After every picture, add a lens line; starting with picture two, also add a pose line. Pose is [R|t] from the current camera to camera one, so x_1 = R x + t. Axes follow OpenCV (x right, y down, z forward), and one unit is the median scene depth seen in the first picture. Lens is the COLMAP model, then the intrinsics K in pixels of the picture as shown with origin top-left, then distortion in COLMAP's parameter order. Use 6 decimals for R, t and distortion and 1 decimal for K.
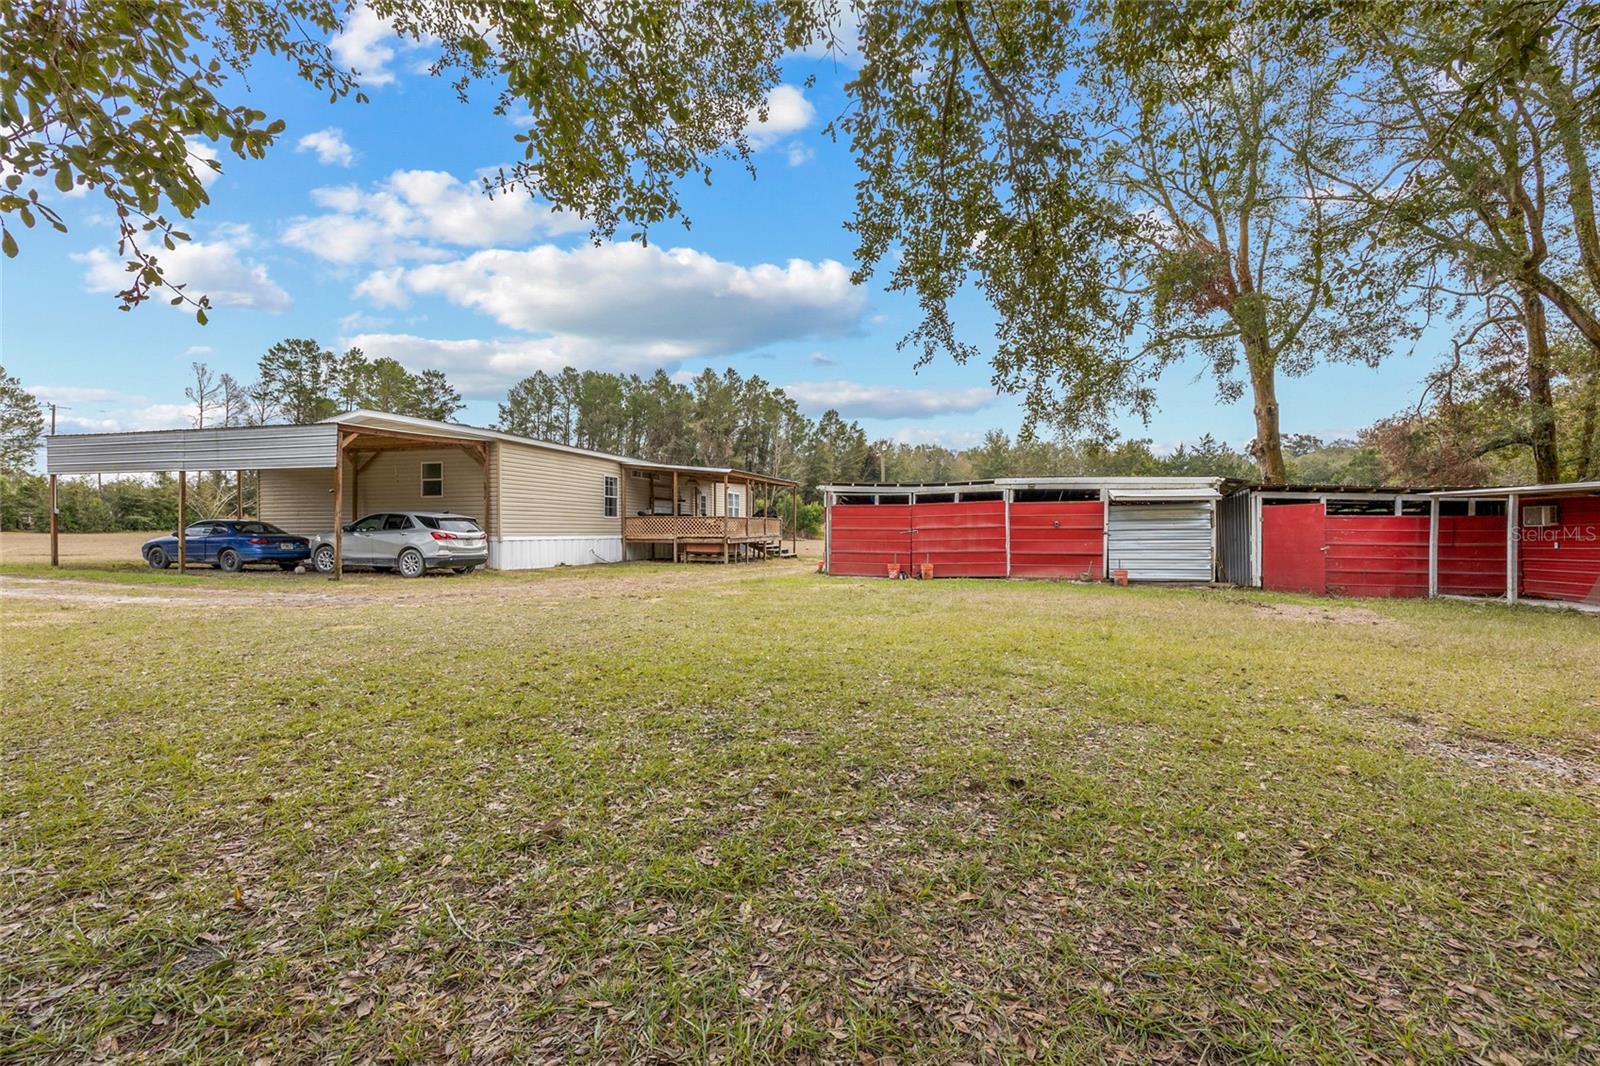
lens RADIAL K [[648.1, 0, 800.0], [0, 648.1, 533.0], [0, 0, 1]] dist [-0.000306, -0.000135]
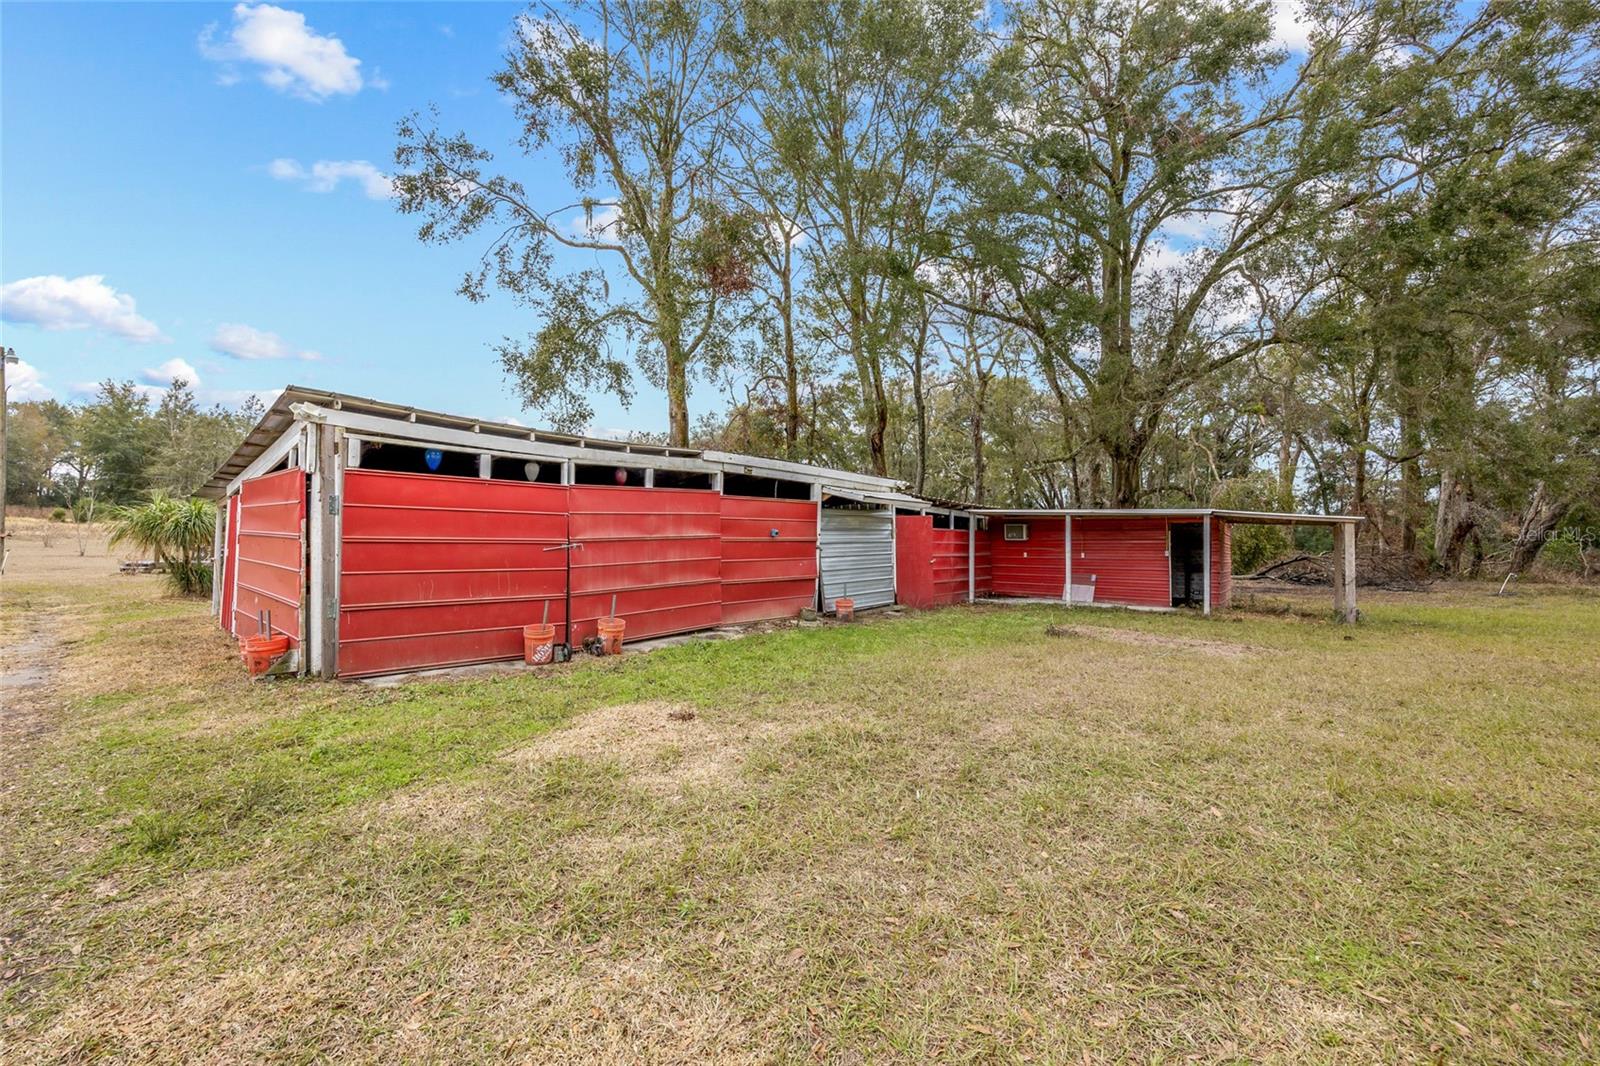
lens RADIAL K [[648.1, 0, 800.0], [0, 648.1, 533.0], [0, 0, 1]] dist [-0.000306, -0.000135]
pose [[0.423946, 0.007932, 0.905653, -0.160313], [-0.008531, 0.999952, -0.004764, -0.011012], [-0.905647, -0.005707, 0.423993, 0.696807]]
